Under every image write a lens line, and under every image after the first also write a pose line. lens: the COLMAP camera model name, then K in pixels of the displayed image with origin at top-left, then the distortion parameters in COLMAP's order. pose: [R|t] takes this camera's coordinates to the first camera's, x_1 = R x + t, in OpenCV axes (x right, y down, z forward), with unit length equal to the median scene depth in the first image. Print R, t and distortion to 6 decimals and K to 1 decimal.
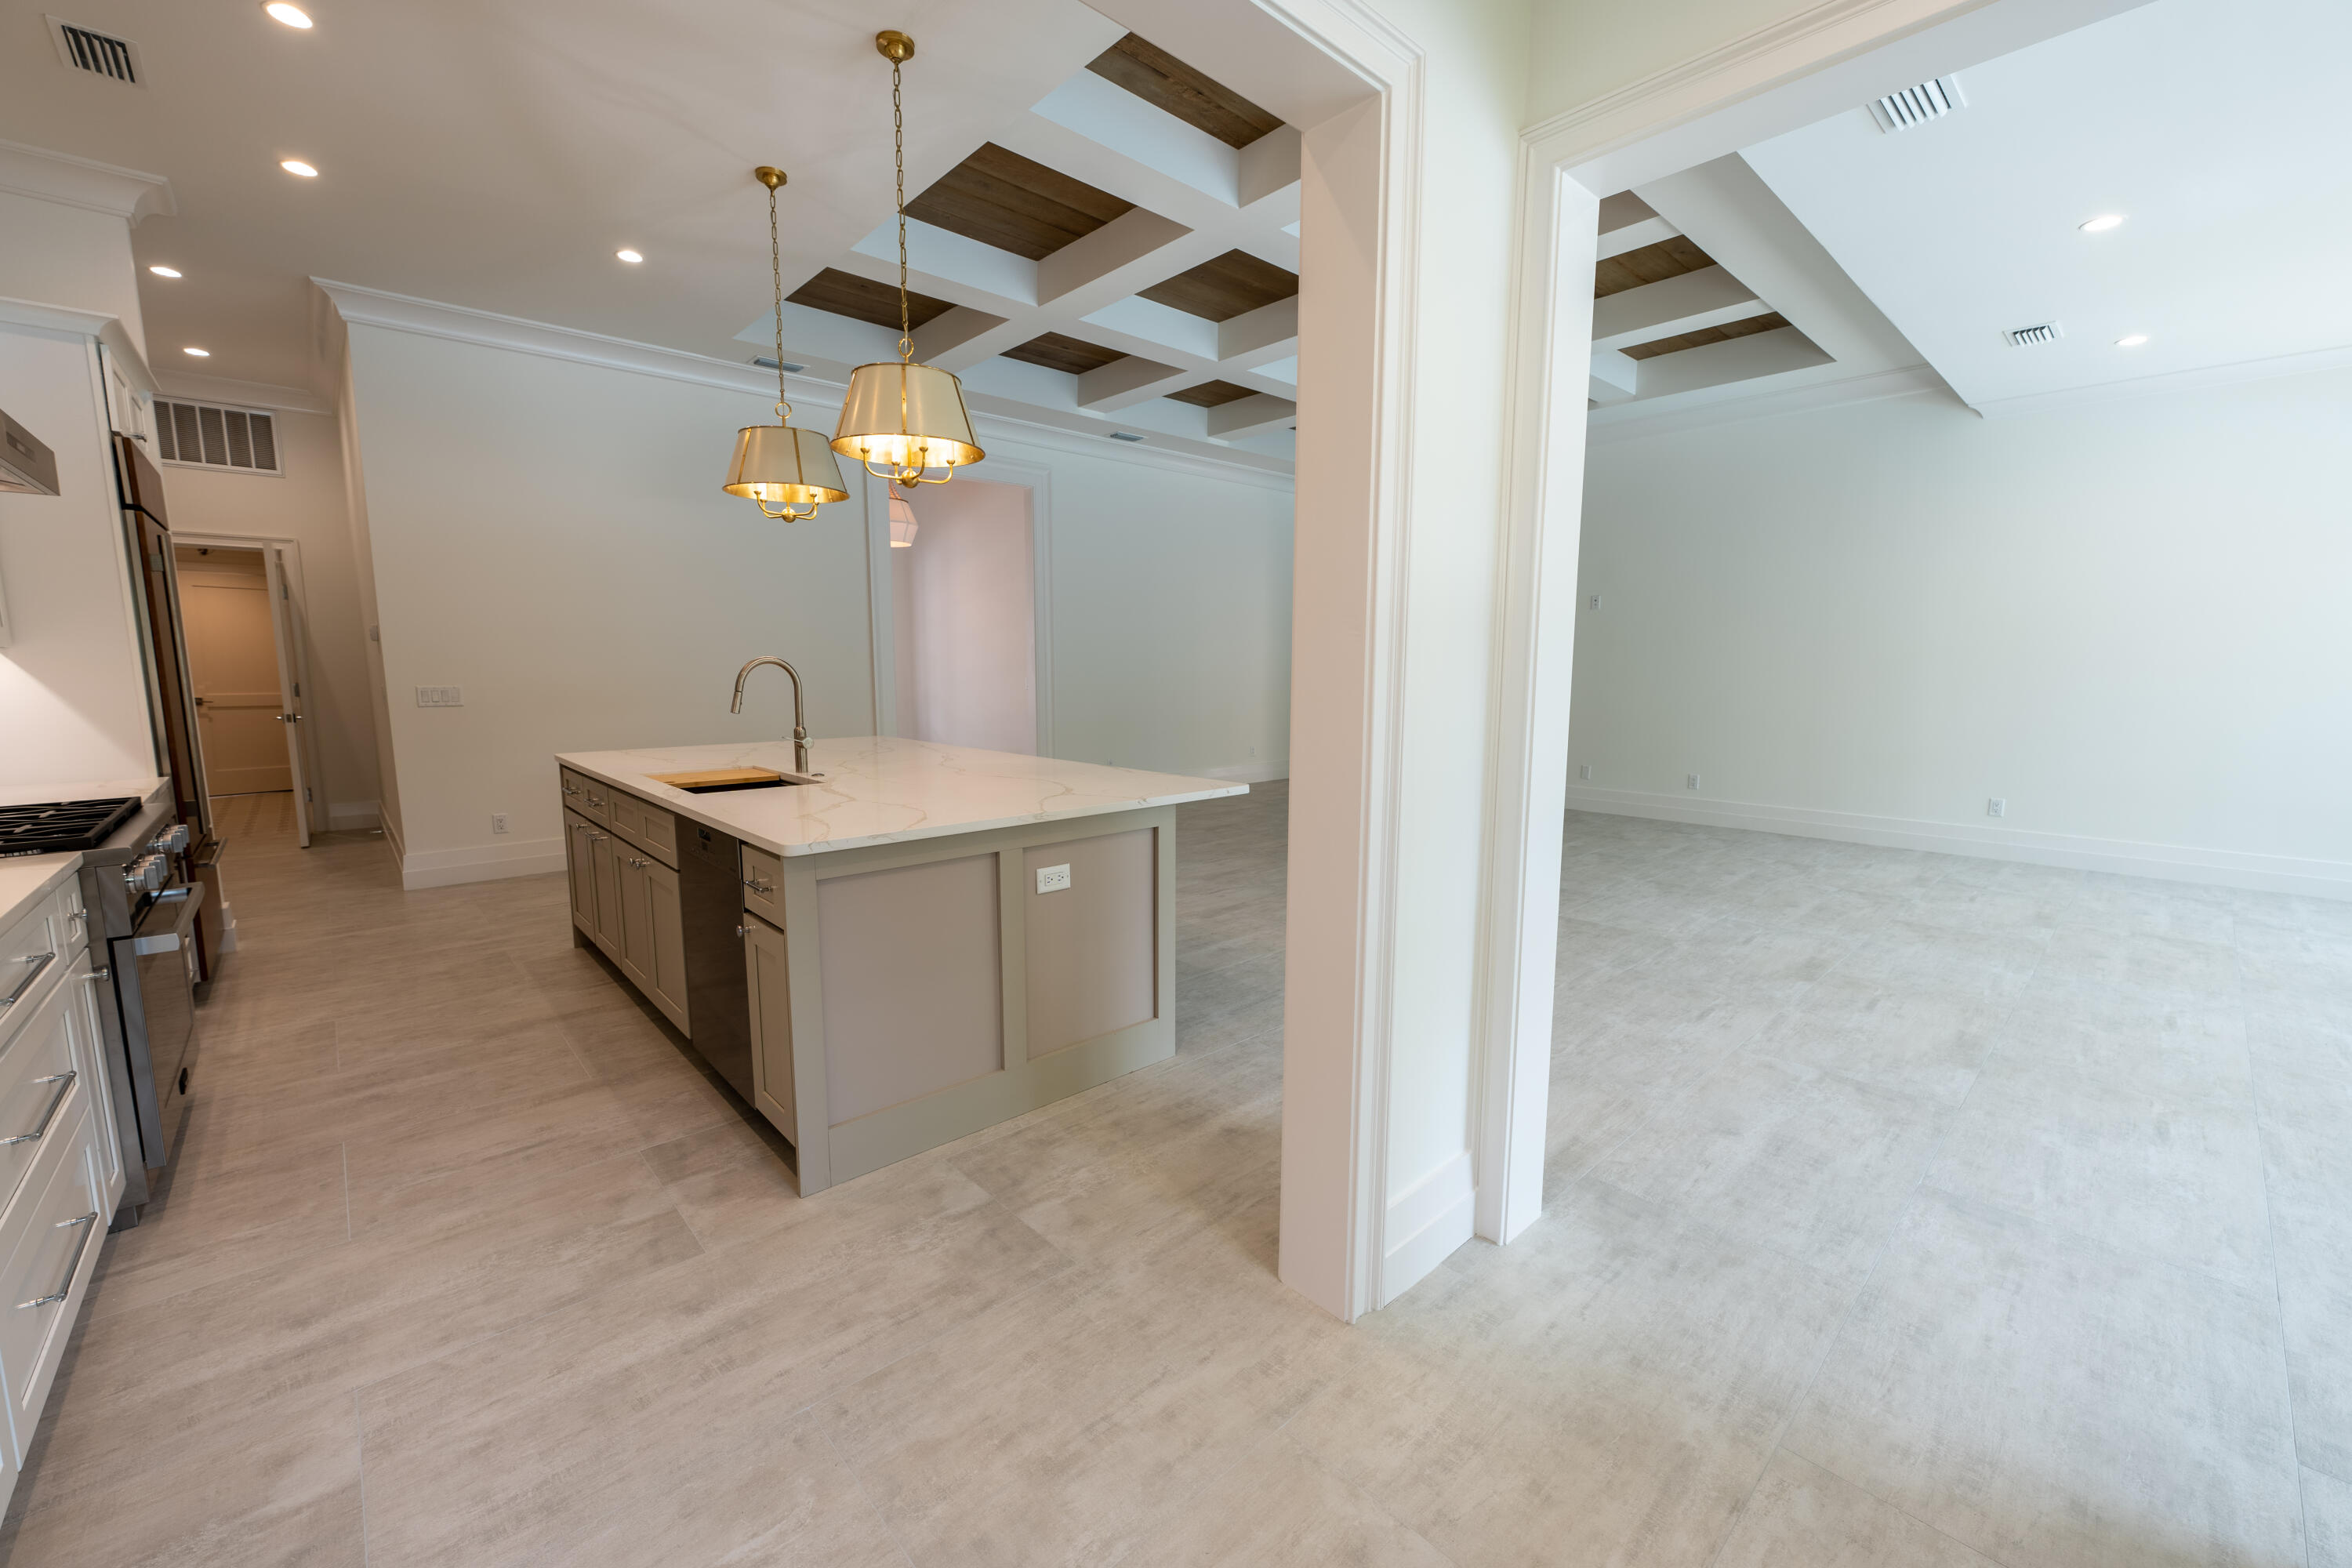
lens RADIAL K [[939.0, 0, 1171.0], [0, 939.0, 785.9], [0, 0, 1]] dist [-0.002614, 0.000176]
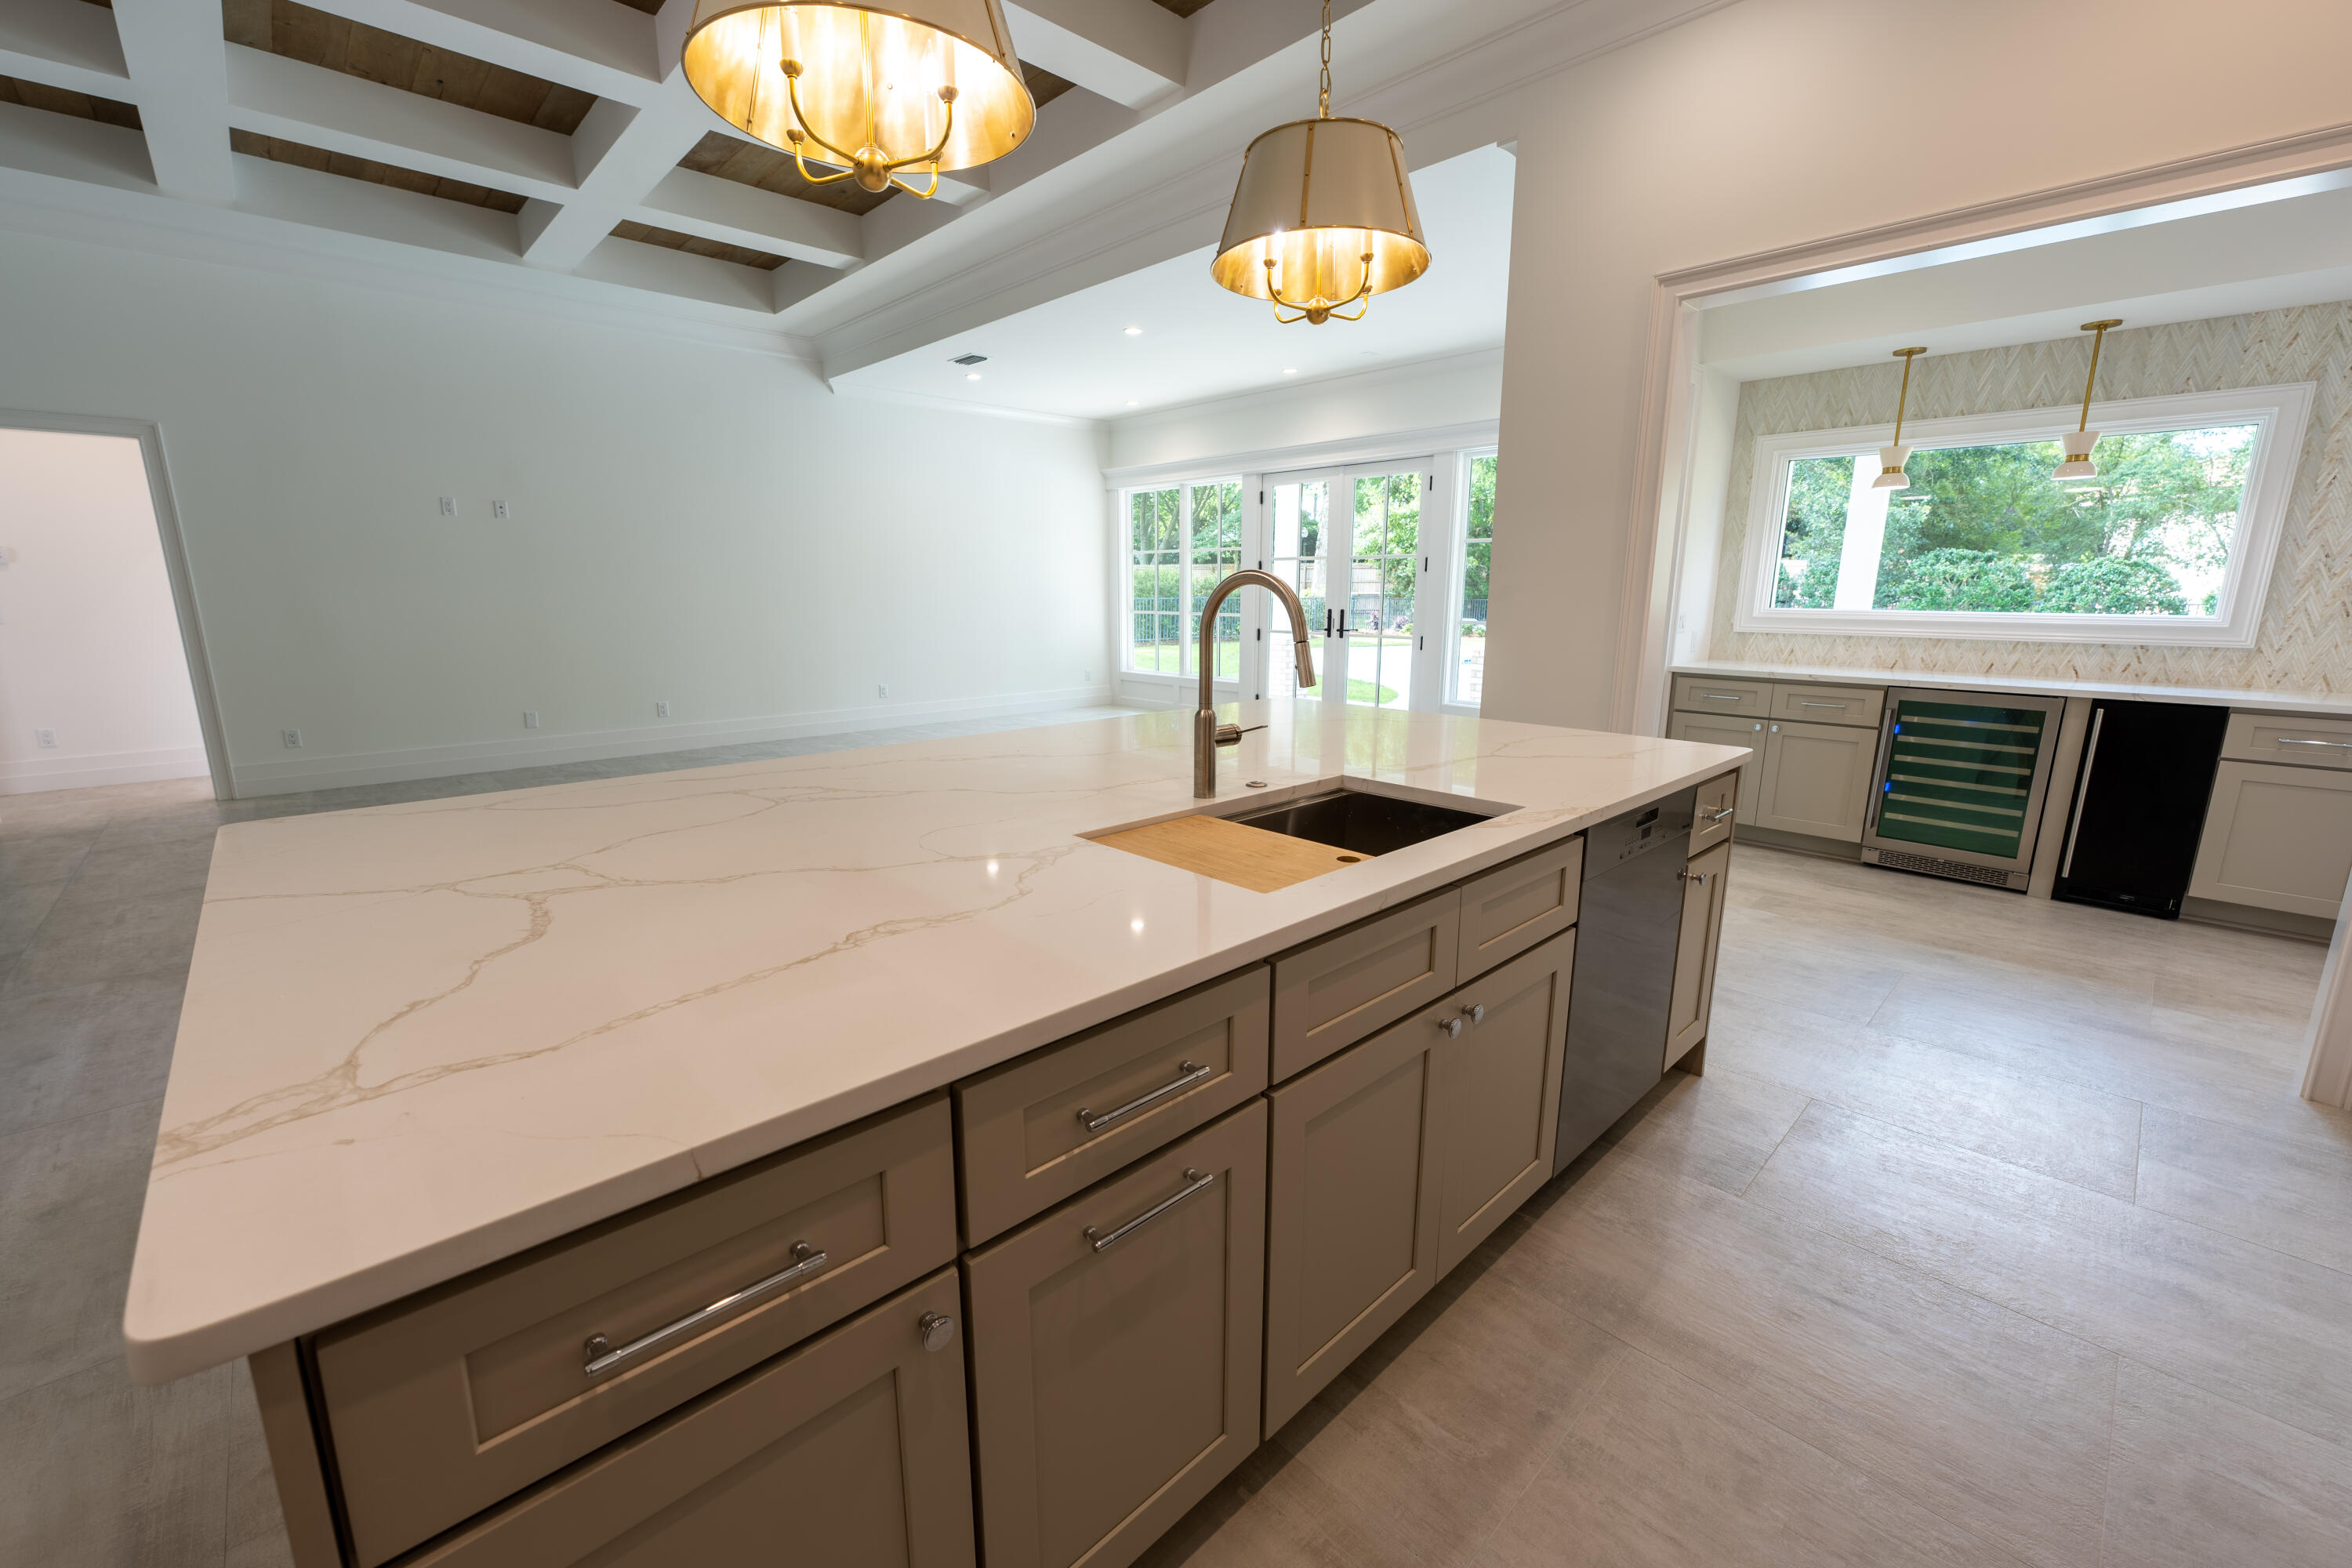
lens RADIAL K [[939.0, 0, 1171.0], [0, 939.0, 785.9], [0, 0, 1]] dist [-0.002614, 0.000176]
pose [[-0.021126, -0.210086, 0.977455, -1.280403], [0.126516, 0.969252, 0.211057, -0.189942], [-0.991740, 0.128122, 0.006102, 1.446016]]
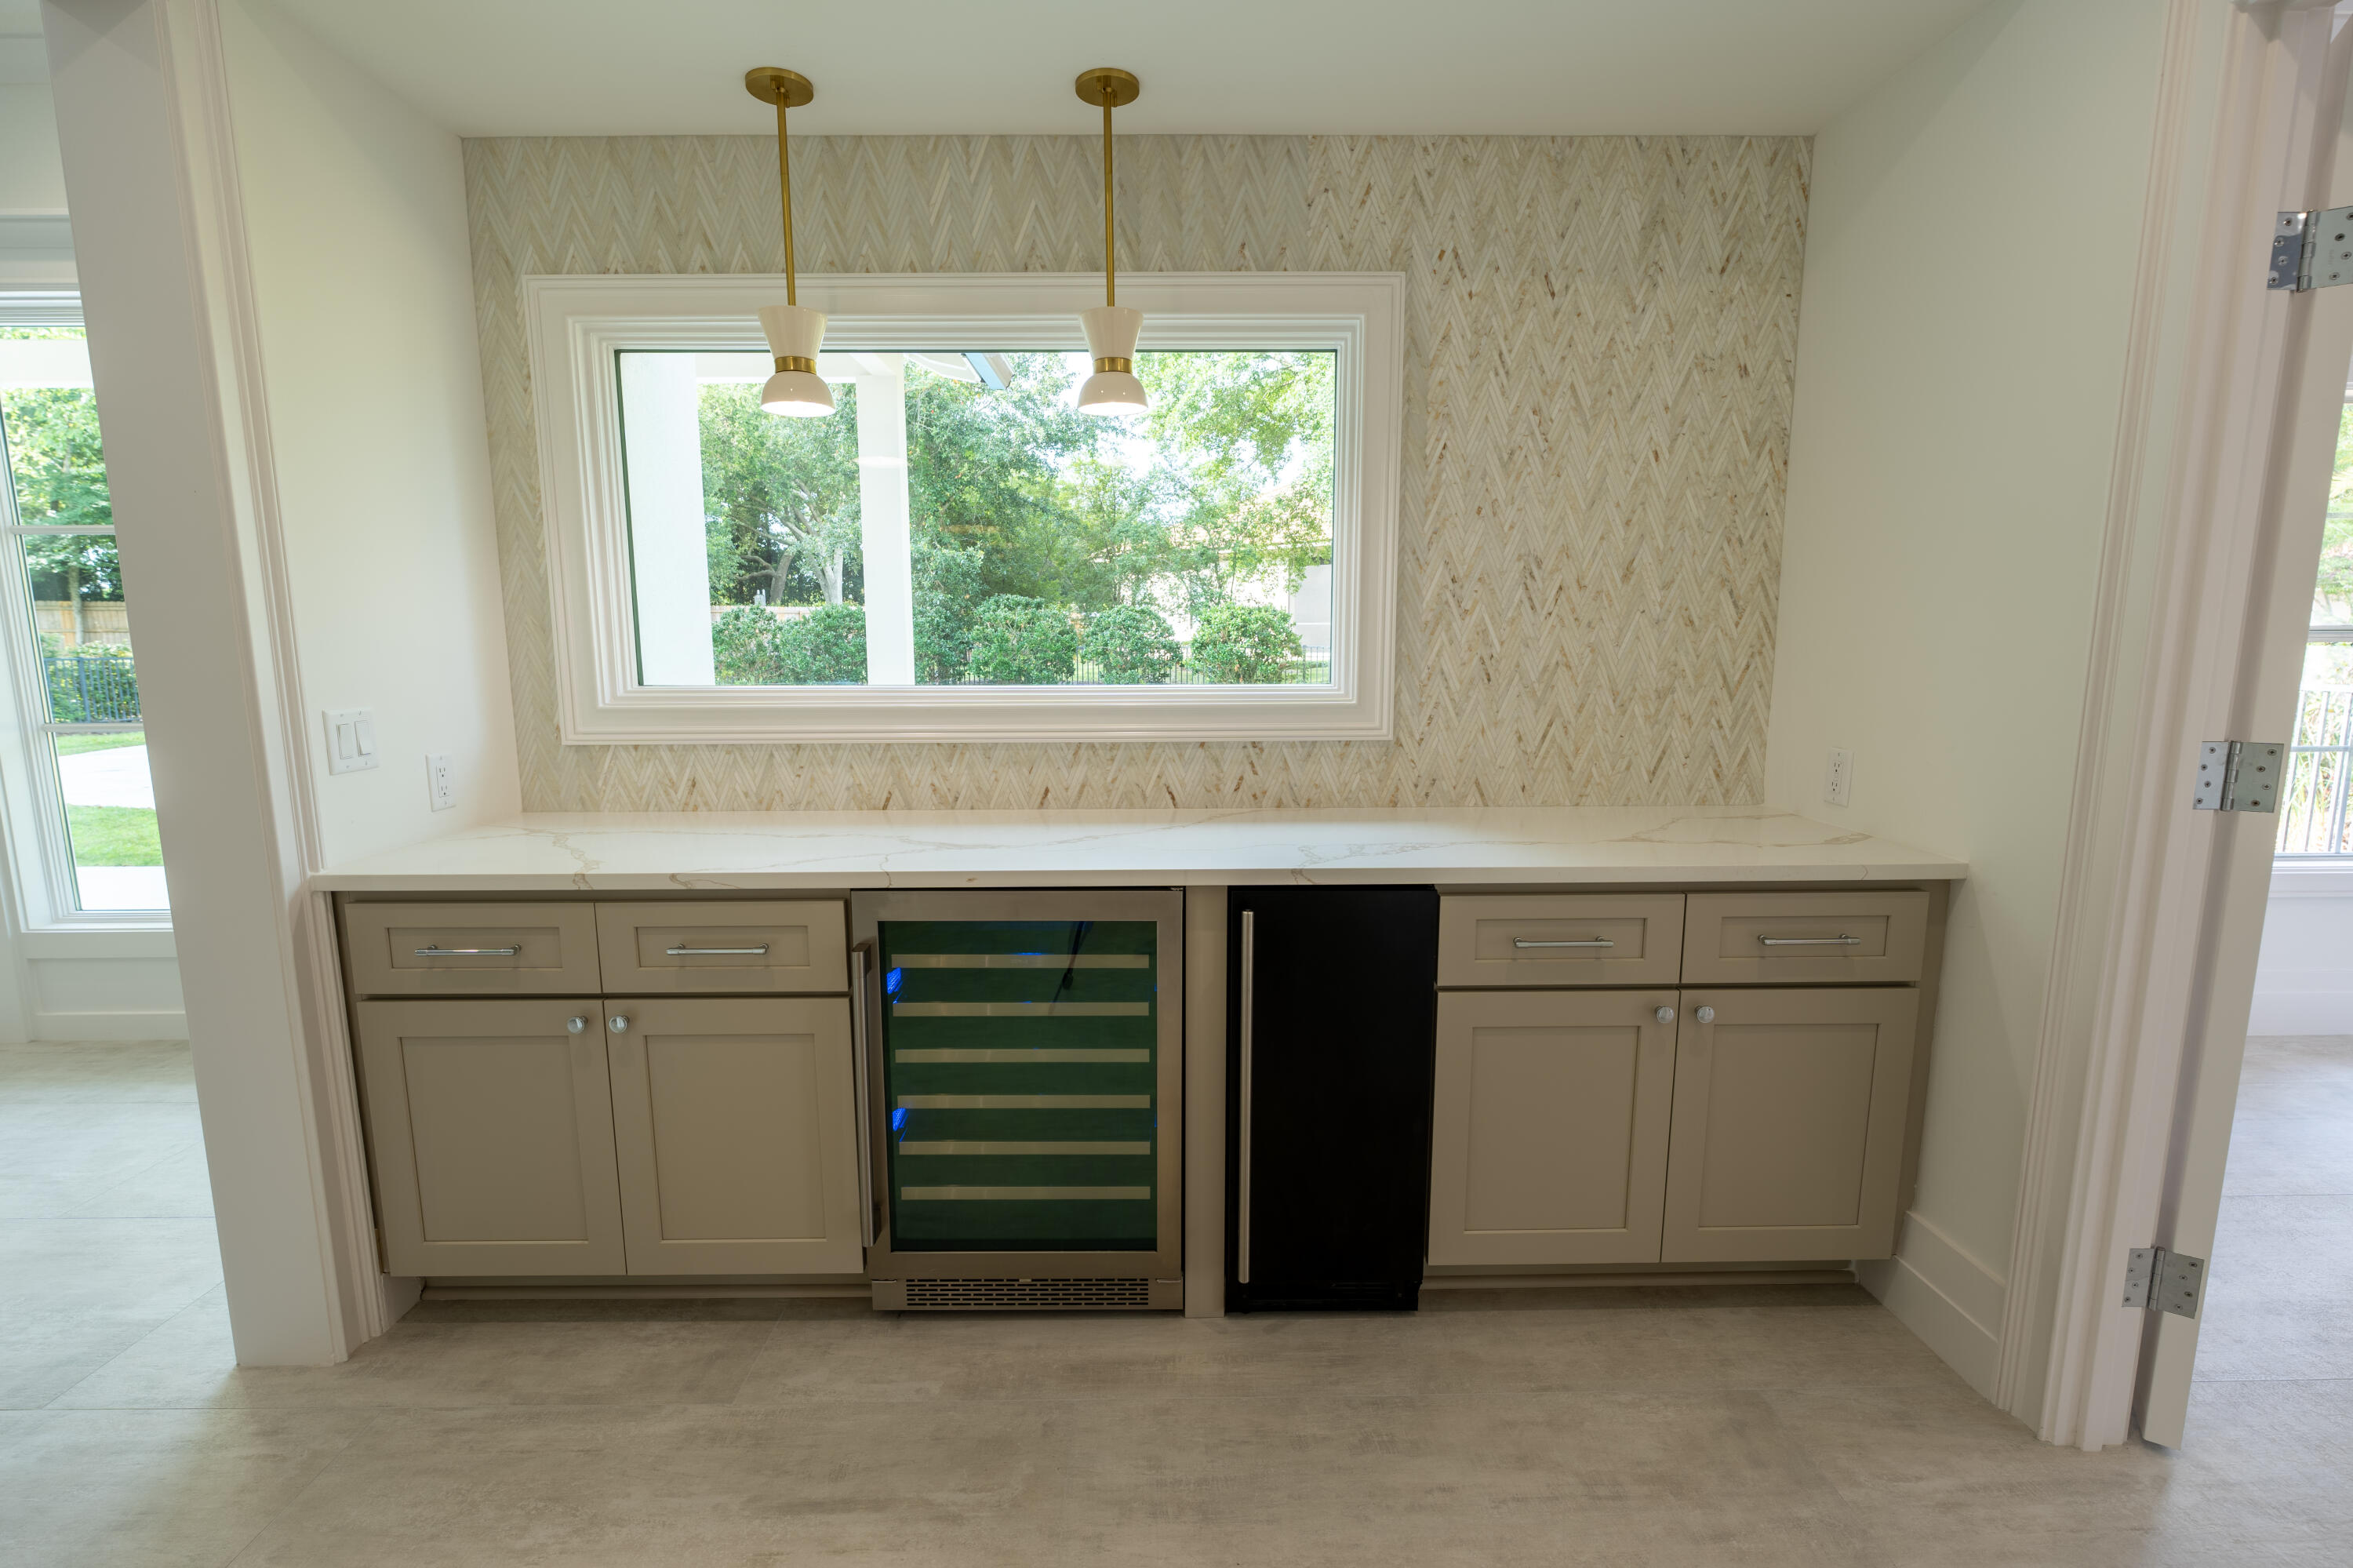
lens RADIAL K [[1062.3, 0, 1176.5], [0, 1062.3, 784.0], [0, 0, 1]] dist [-0.001557, -0.000122]
pose [[-0.750473, -0.092181, 0.654441, -0.257230], [0.087321, 0.967714, 0.236442, -0.070242], [-0.655107, 0.234590, -0.718194, 0.505346]]
